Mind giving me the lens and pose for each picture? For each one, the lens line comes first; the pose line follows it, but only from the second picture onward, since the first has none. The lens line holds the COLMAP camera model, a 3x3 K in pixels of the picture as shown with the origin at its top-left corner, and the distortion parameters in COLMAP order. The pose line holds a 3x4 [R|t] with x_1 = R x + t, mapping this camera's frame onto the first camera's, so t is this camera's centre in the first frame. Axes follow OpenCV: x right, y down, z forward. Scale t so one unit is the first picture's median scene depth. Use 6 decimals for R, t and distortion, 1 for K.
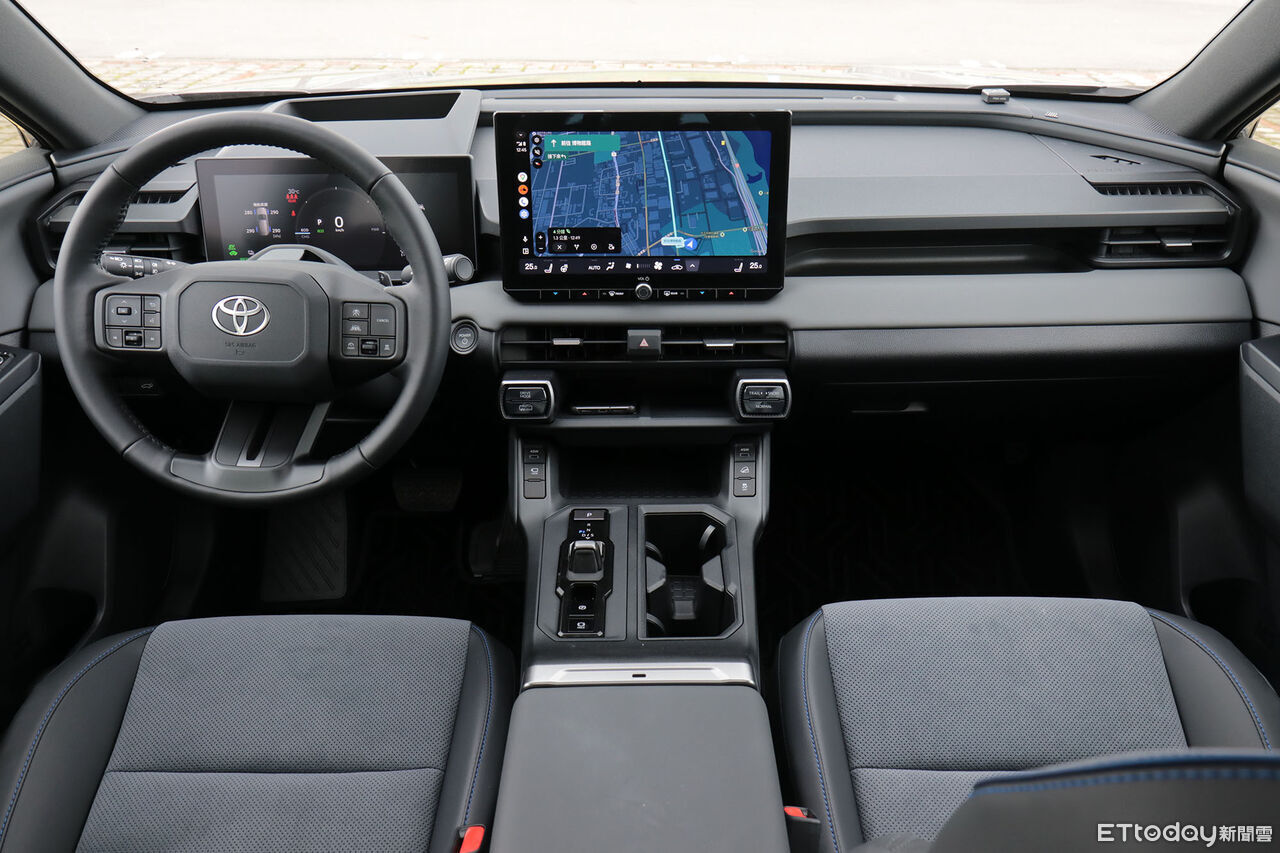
lens RADIAL K [[1023.2, 0, 640.0], [0, 1023.2, 426.5], [0, 0, 1]] dist [-0.001022, -0.000677]
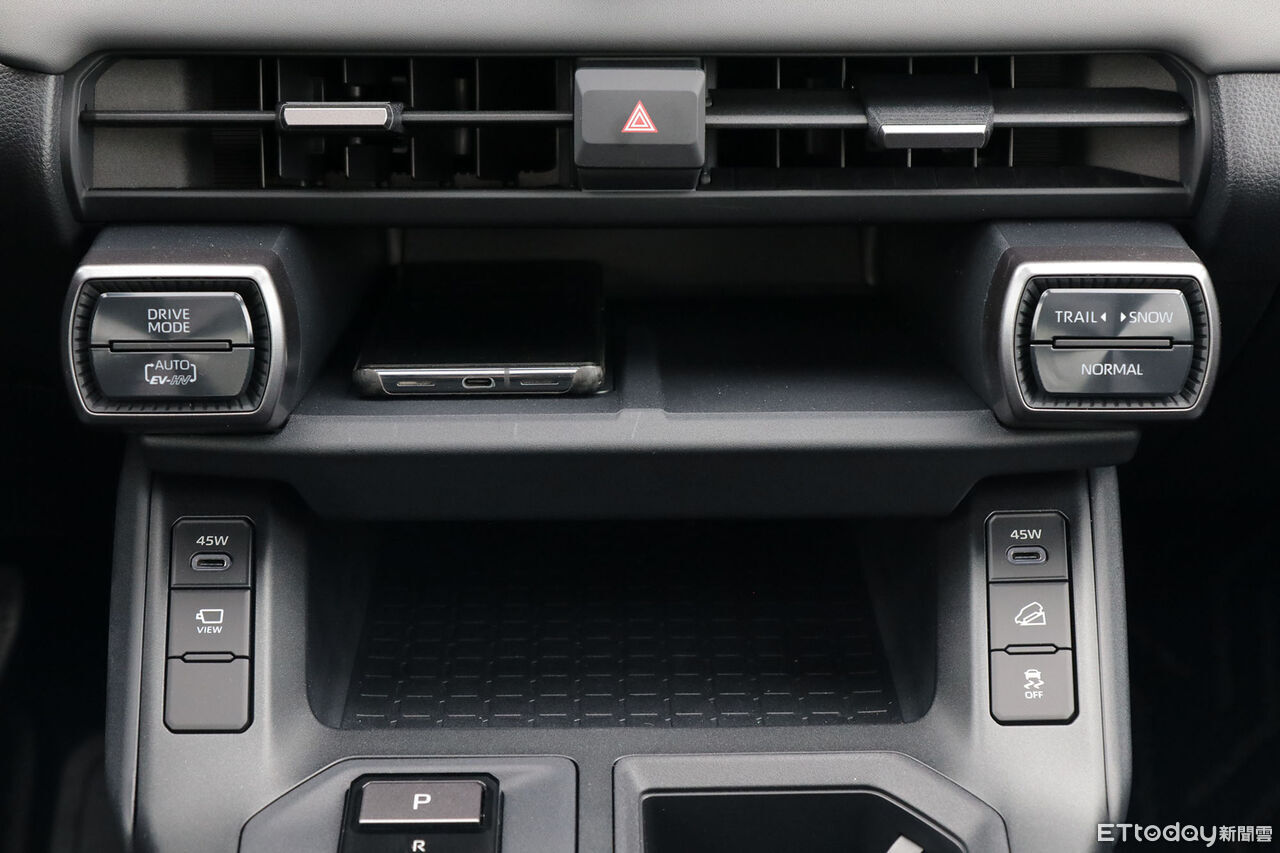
lens RADIAL K [[2497.9, 0, 640.0], [0, 2497.9, 426.5], [0, 0, 1]] dist [0.034169, 0.084569]
pose [[0.999869, 0.002056, 0.016079, -0.005951], [-0.002306, 0.999877, 0.015524, -0.014618], [-0.016045, -0.015559, 0.999750, 0.375468]]
